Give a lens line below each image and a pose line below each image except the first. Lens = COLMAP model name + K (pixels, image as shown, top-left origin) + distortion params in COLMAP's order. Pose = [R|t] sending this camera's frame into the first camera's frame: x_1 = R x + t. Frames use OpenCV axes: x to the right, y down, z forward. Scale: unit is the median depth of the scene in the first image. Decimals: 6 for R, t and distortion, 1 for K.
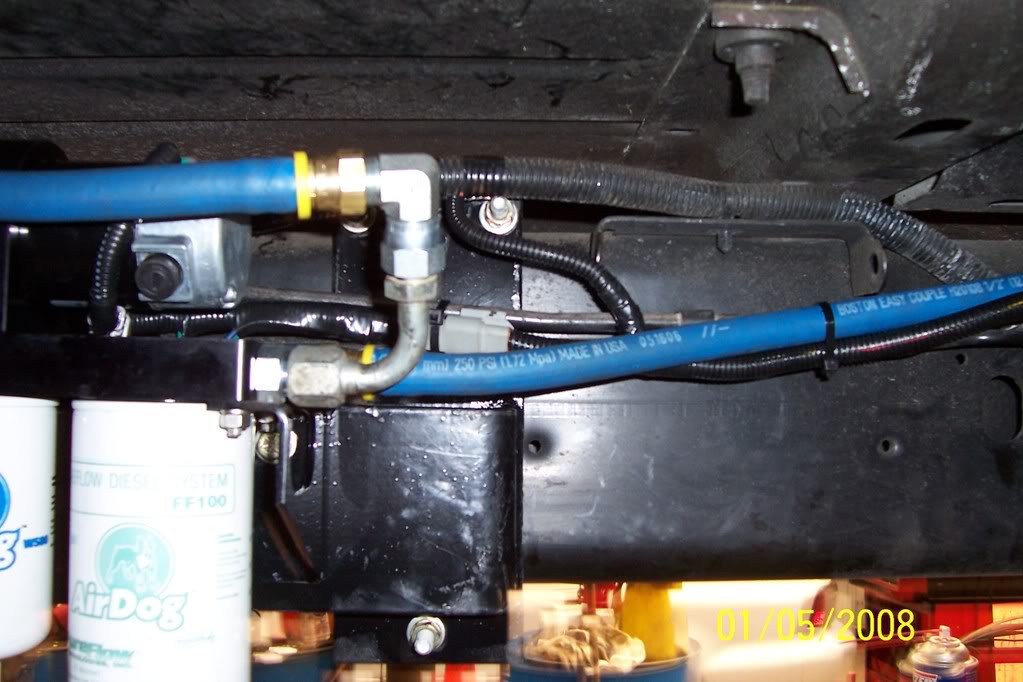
lens RADIAL K [[1042.5, 0, 508.7], [0, 1042.5, 353.8], [0, 0, 1]] dist [-0.197914, 0.230246]
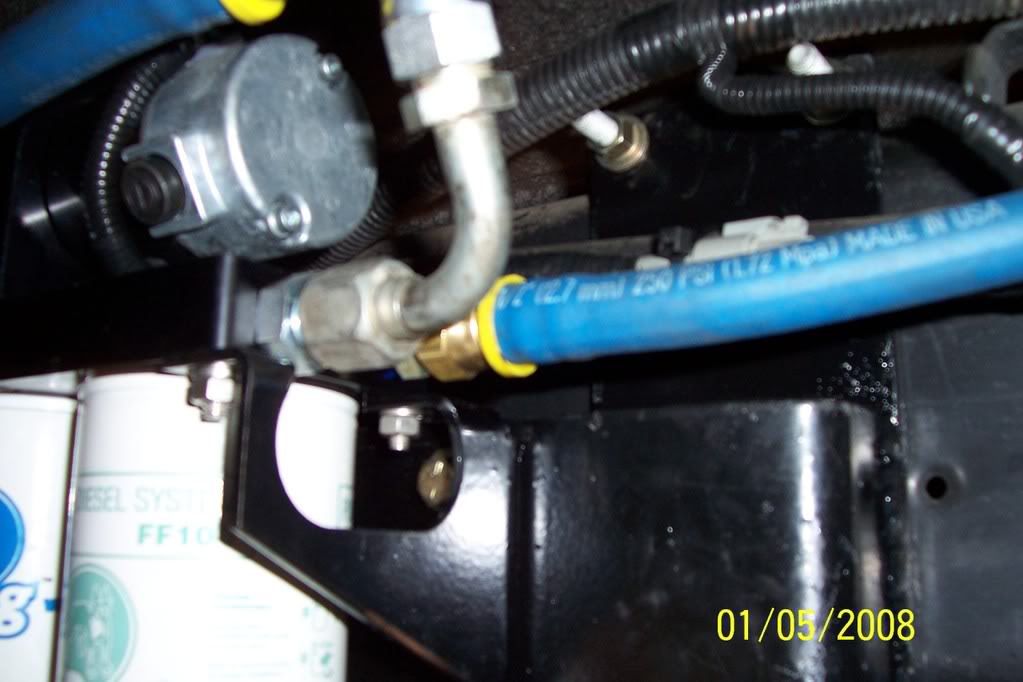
lens RADIAL K [[1042.5, 0, 508.7], [0, 1042.5, 353.8], [0, 0, 1]] dist [-0.197914, 0.230246]
pose [[0.811002, -0.116017, -0.573425, 0.210558], [0.019051, 0.984858, -0.172314, 0.146868], [0.584733, 0.128822, 0.800932, 0.617770]]
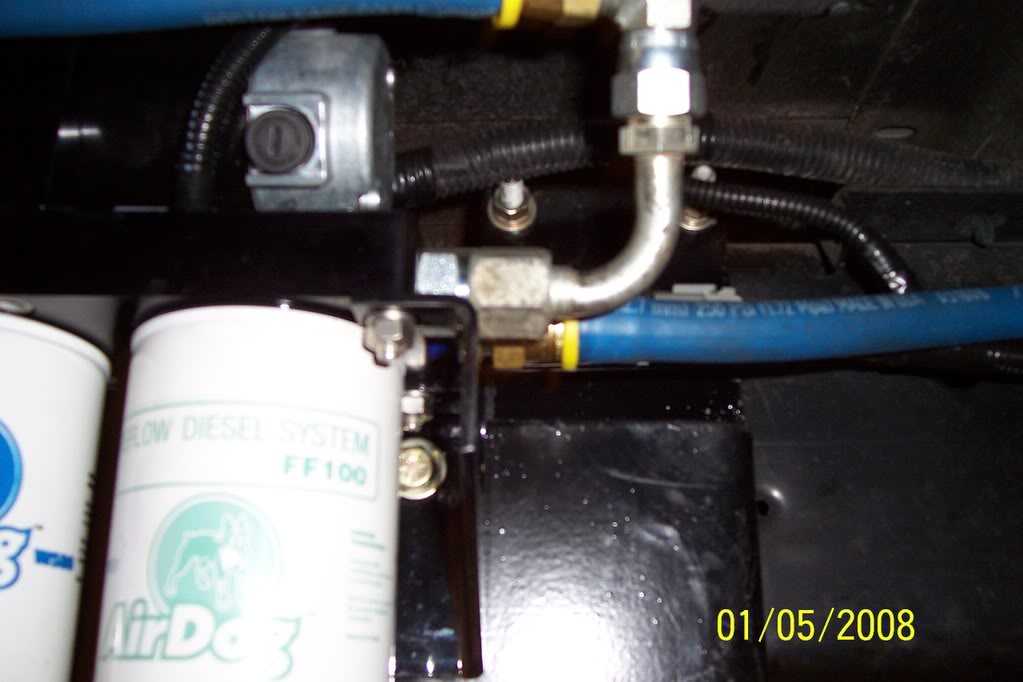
lens RADIAL K [[1042.5, 0, 508.7], [0, 1042.5, 353.8], [0, 0, 1]] dist [-0.197914, 0.230246]
pose [[0.999104, -0.024224, -0.034701, -0.169430], [0.013532, 0.959788, -0.280400, 0.253672], [0.040098, 0.279679, 0.959256, 0.389768]]
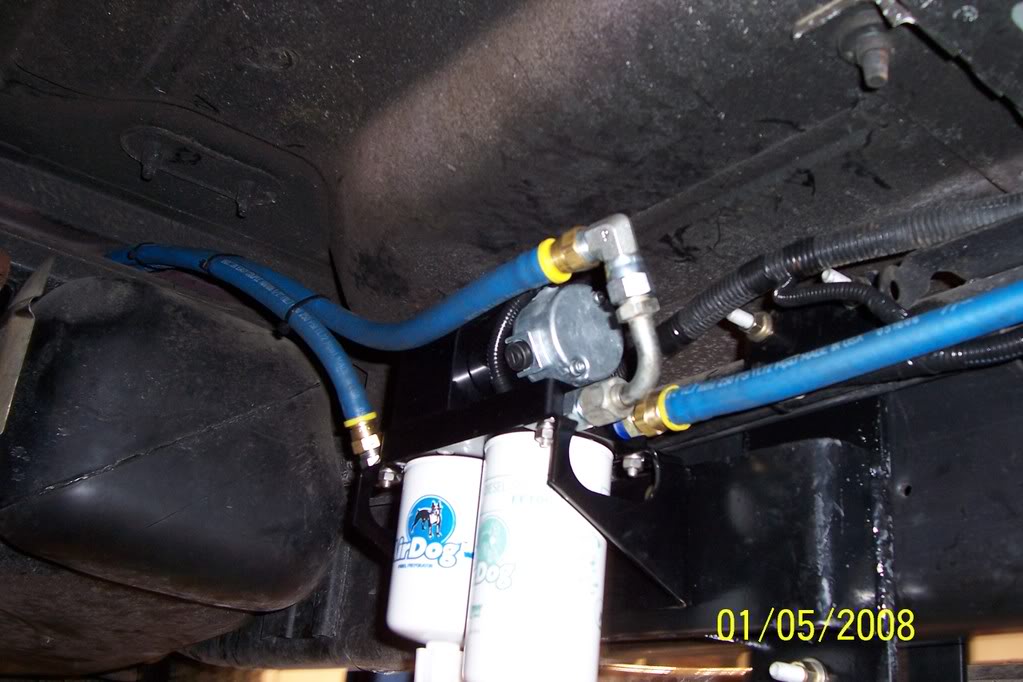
lens RADIAL K [[1042.5, 0, 508.7], [0, 1042.5, 353.8], [0, 0, 1]] dist [-0.197914, 0.230246]
pose [[0.589444, -0.265999, -0.762758, 0.810226], [-0.050753, 0.930171, -0.363603, 0.476070], [0.806213, 0.253036, 0.534783, 0.171172]]
